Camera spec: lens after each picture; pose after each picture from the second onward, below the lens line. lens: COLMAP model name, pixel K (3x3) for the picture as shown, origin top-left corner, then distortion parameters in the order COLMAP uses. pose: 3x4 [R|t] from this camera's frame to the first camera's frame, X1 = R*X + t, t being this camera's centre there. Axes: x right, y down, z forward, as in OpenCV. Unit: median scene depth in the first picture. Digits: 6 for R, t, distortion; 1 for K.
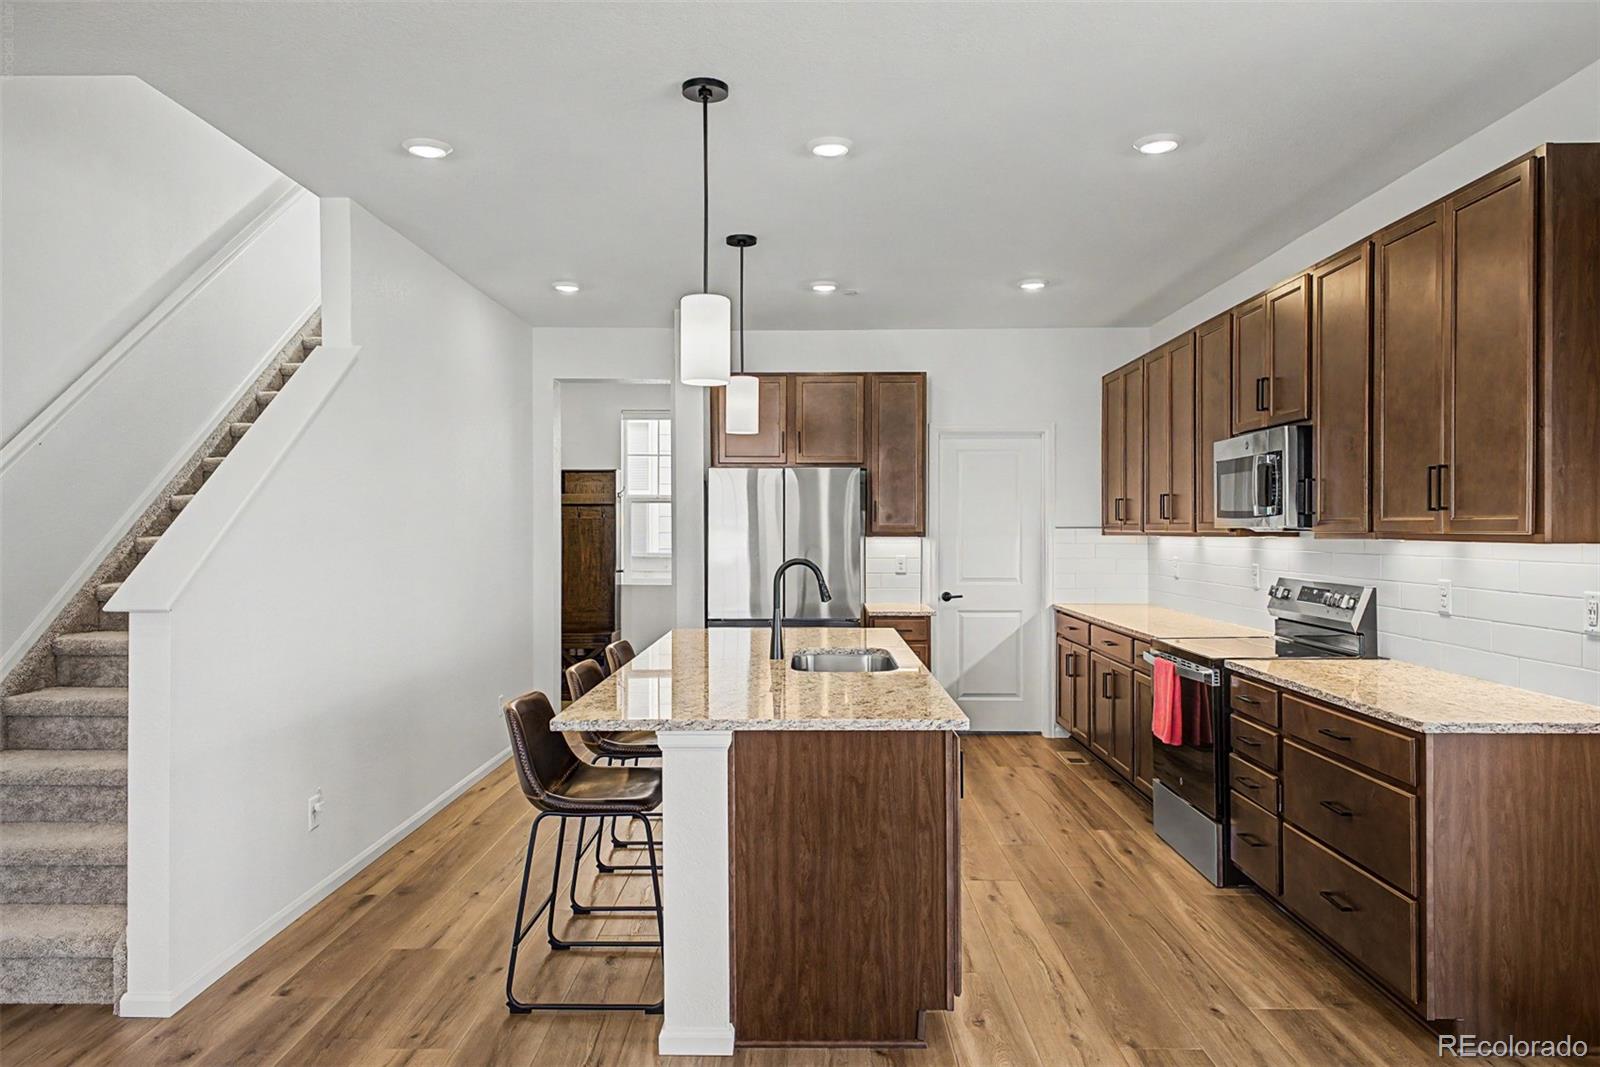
lens RADIAL K [[1139.7, 0, 800.0], [0, 1139.7, 533.5], [0, 0, 1]] dist [-0.001081, 0.000005]
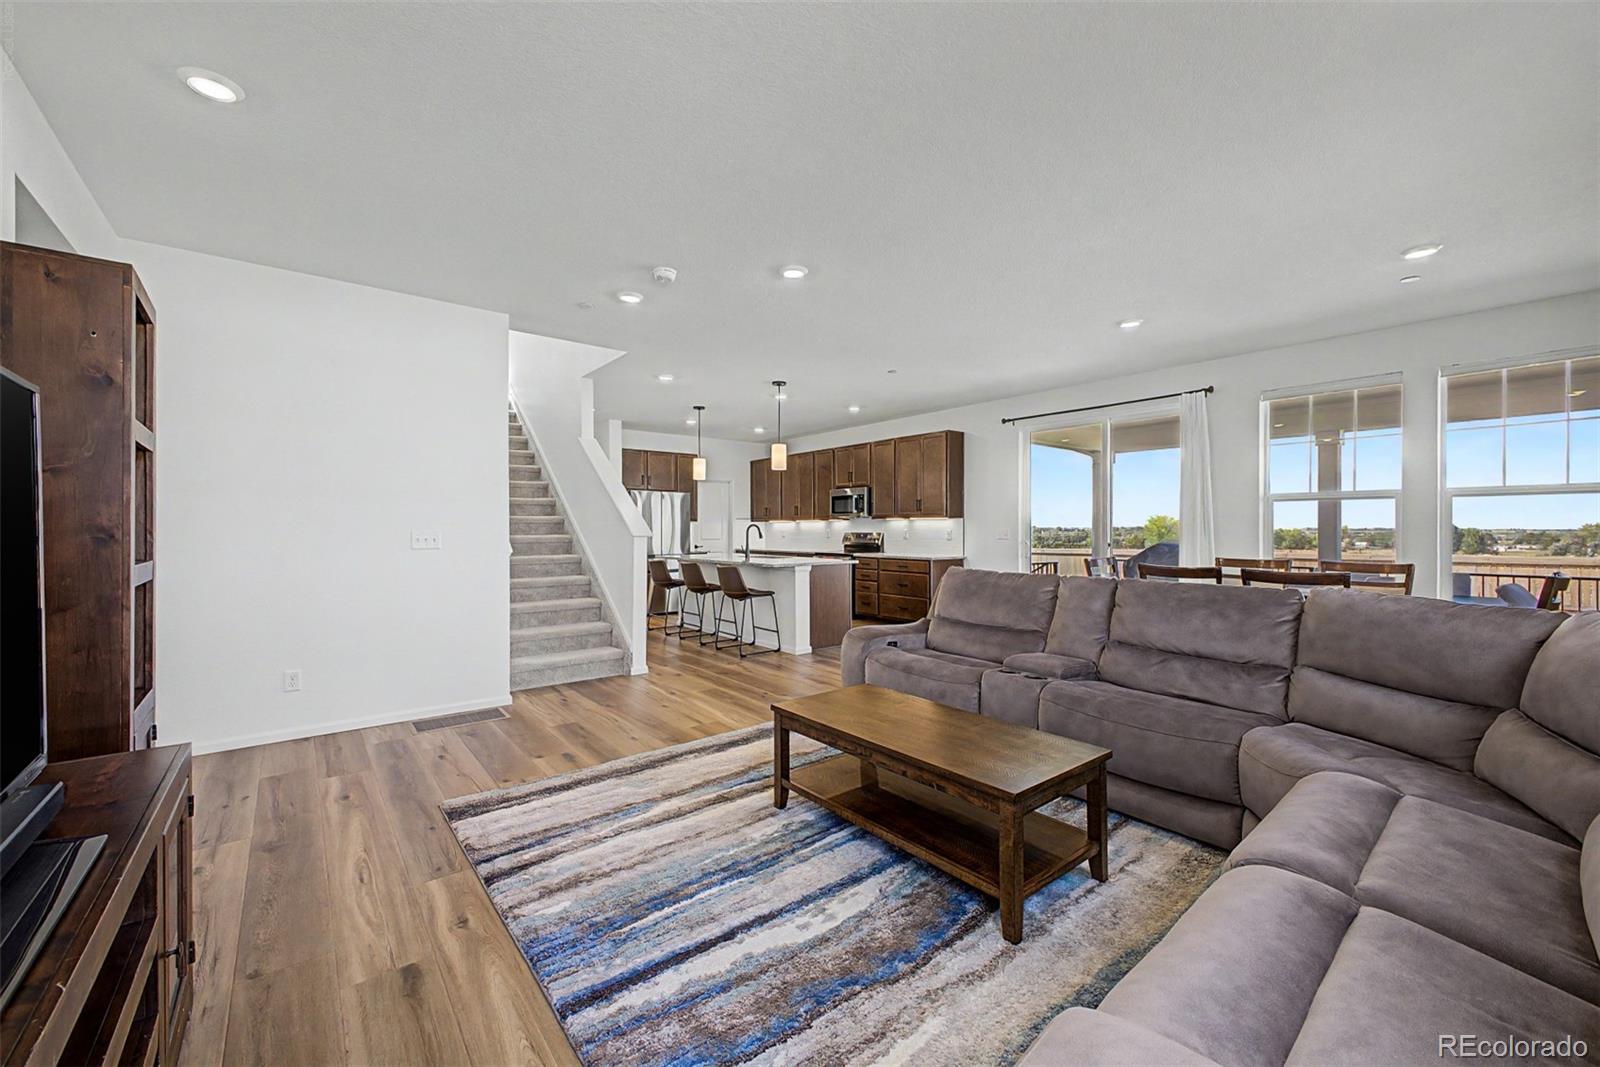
lens RADIAL K [[623.3, 0, 800.0], [0, 623.3, 533.5], [0, 0, 1]] dist [-0.000009, -0.000003]
pose [[0.768932, -0.004998, 0.639312, -1.024015], [0.002525, 0.999985, 0.004780, 0.043471], [-0.639326, -0.002062, 0.768933, -0.392966]]
